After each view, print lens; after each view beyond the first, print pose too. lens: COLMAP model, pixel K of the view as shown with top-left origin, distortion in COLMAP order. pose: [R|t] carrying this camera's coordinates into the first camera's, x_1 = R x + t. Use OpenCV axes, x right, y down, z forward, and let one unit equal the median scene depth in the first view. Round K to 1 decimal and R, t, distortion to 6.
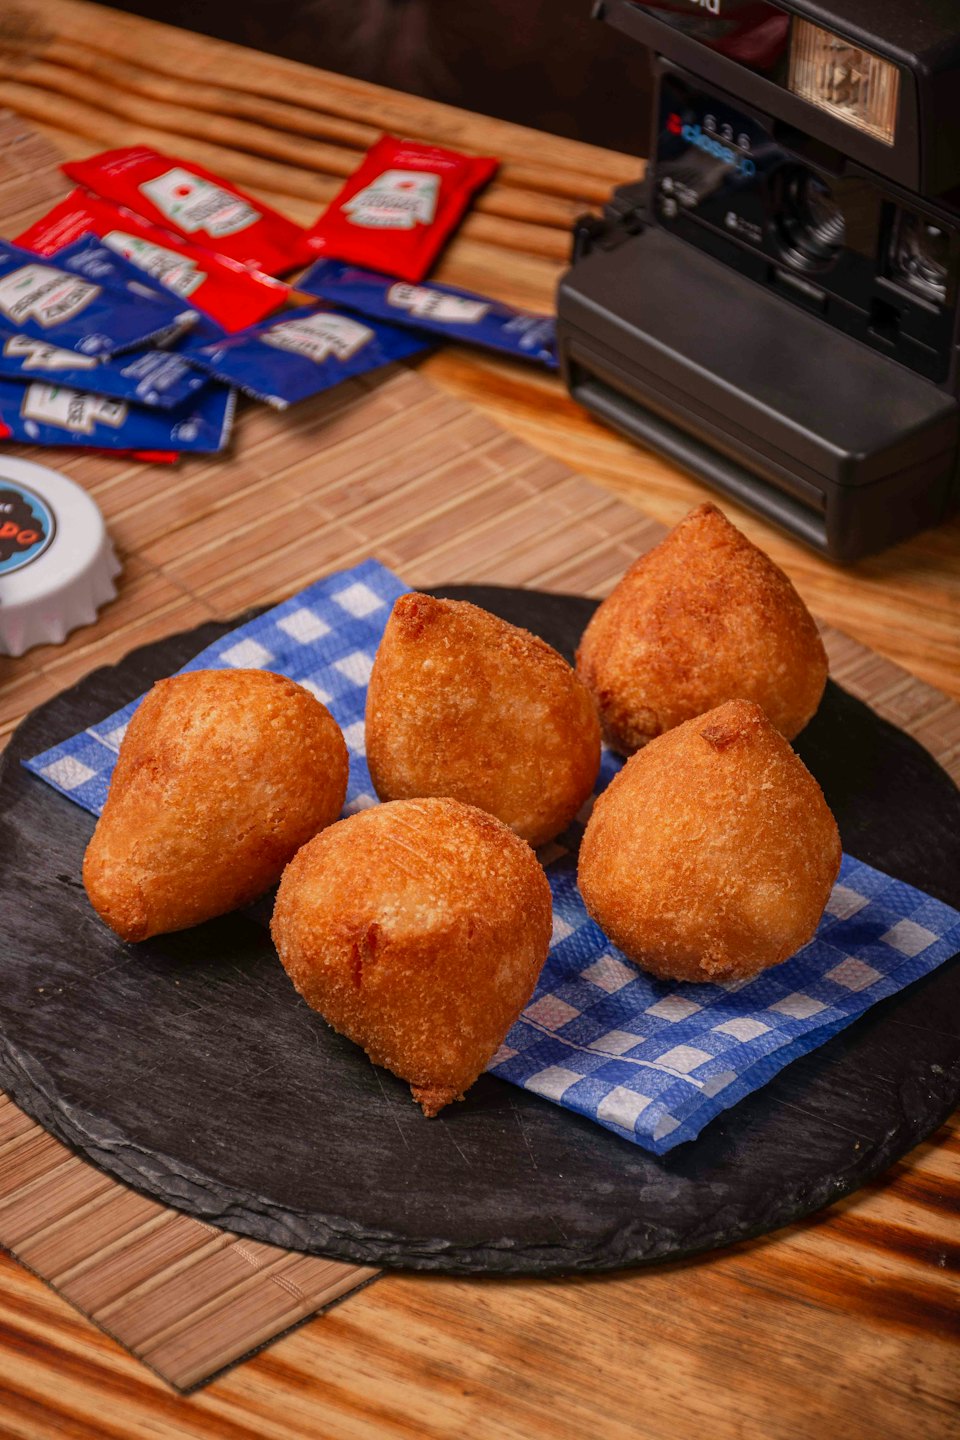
lens RADIAL K [[7296.9, 0, 480.0], [0, 7296.9, 720.0], [0, 0, 1]] dist [2.017570, -1.902613]
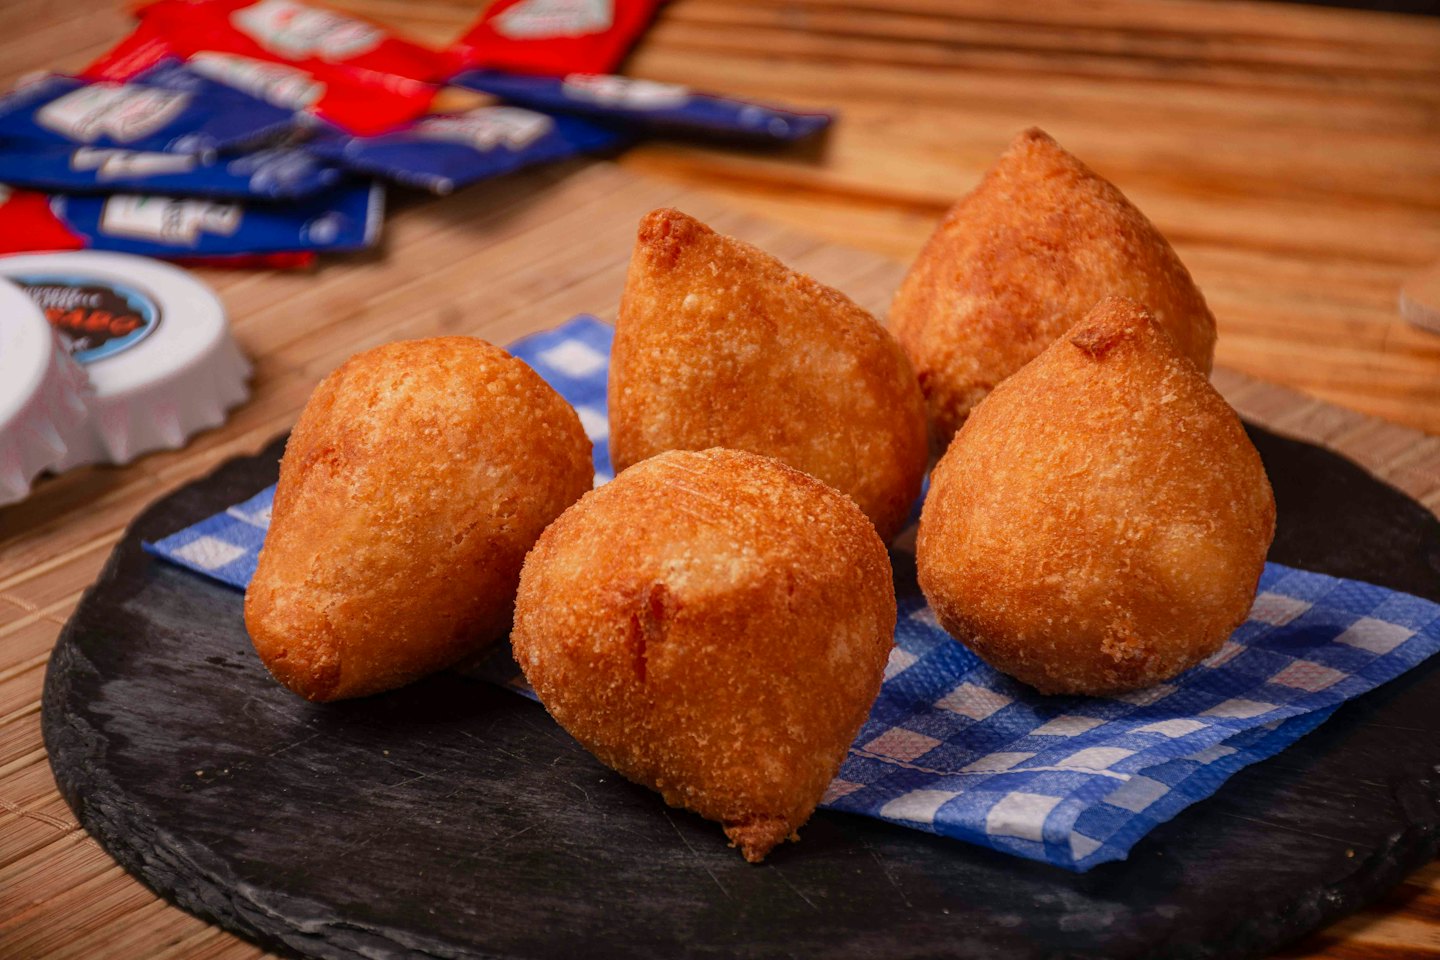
lens RADIAL K [[7296.9, 0, 720.0], [0, 7296.9, 480.0], [0, 0, 1]] dist [2.017570, -1.902613]
pose [[0.995062, -0.076392, 0.063376, -0.052678], [0.091418, 0.954055, -0.285347, 0.222015], [-0.038666, 0.289731, 0.956327, 0.296140]]
